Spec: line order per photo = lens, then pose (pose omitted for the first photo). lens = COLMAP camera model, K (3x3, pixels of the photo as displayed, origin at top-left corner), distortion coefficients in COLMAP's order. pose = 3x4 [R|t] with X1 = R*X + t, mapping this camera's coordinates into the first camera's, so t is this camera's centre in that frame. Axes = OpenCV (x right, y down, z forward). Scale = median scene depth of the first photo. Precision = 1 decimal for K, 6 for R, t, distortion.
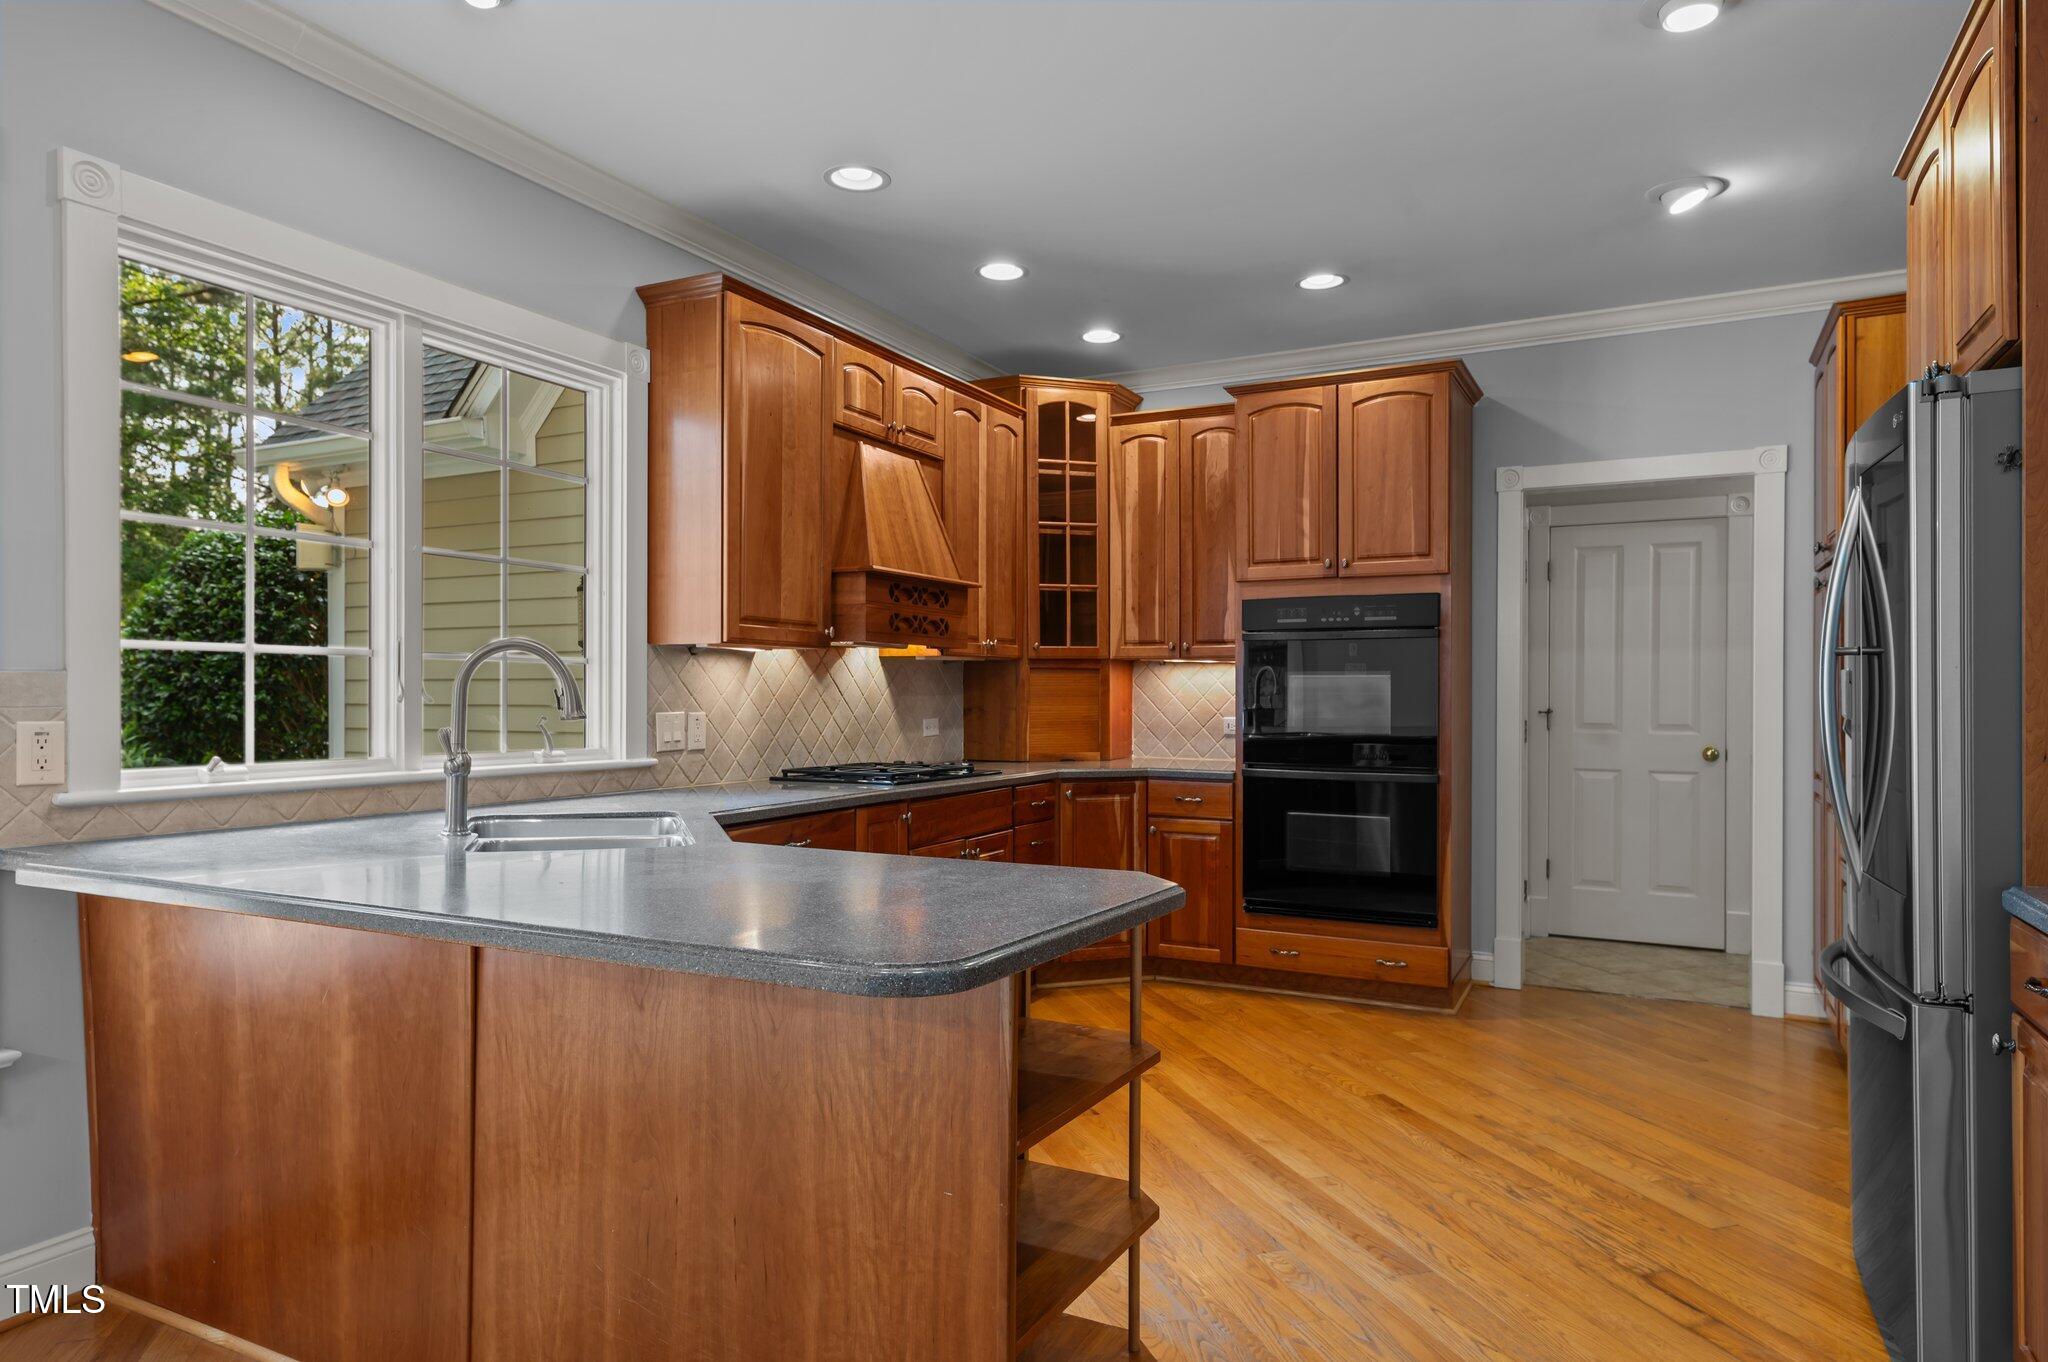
lens RADIAL K [[1262.9, 0, 1022.4], [0, 1262.9, 684.0], [0, 0, 1]] dist [-0.000898, 0.000373]
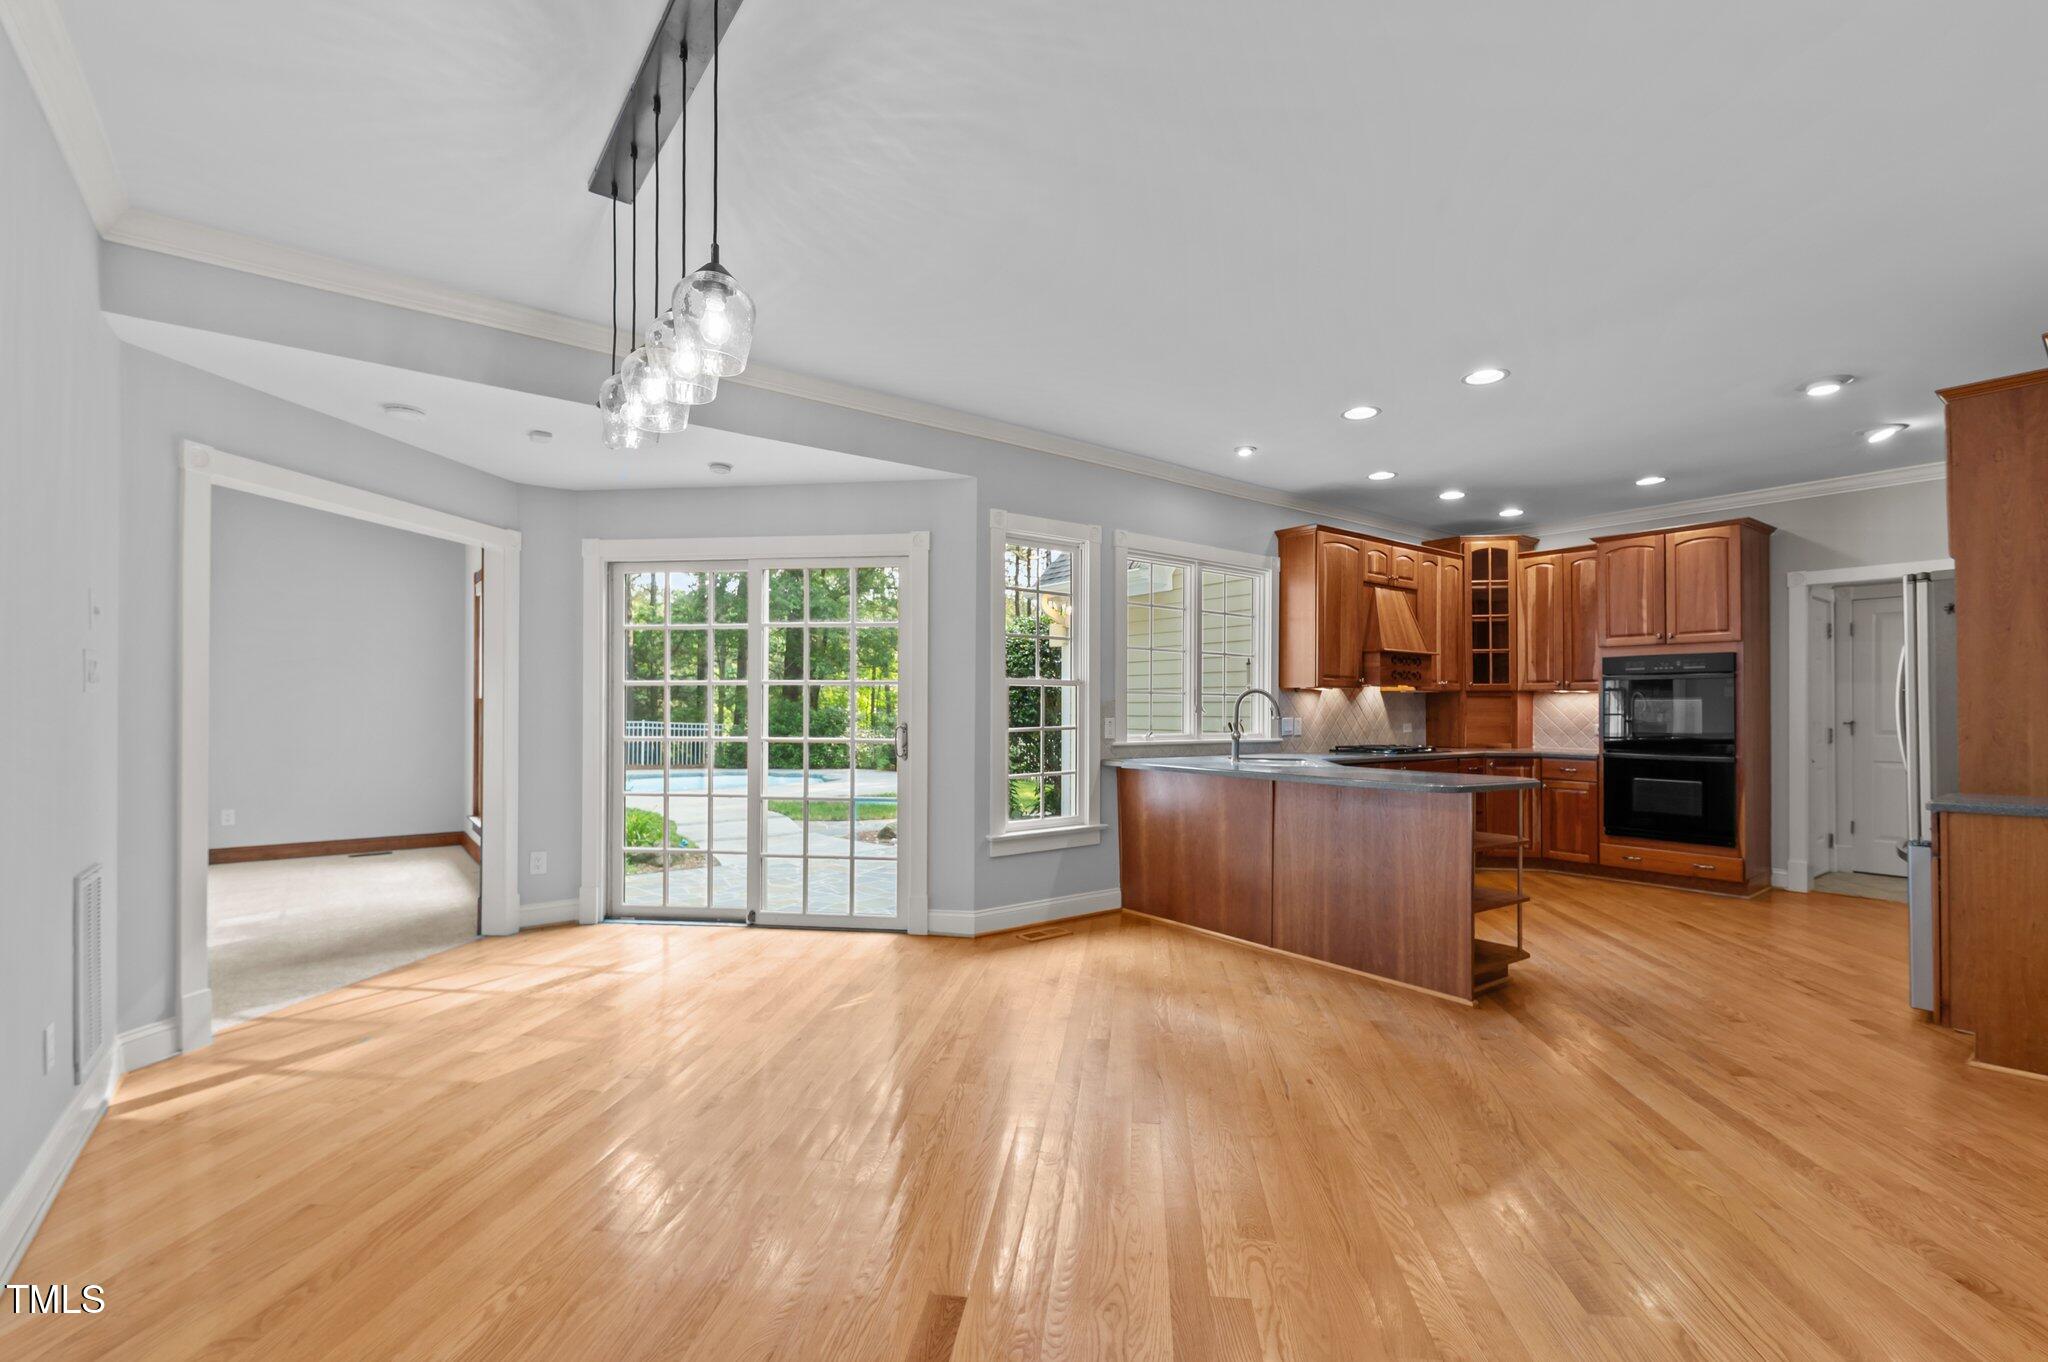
lens RADIAL K [[889.8, 0, 1013.2], [0, 889.8, 699.1], [0, 0, 1]] dist [0.001199, -0.001504]
pose [[0.897758, -0.003576, -0.440475, -0.018449], [0.000966, 0.999981, -0.006150, -0.001476], [0.440488, 0.005095, 0.897744, -0.497040]]
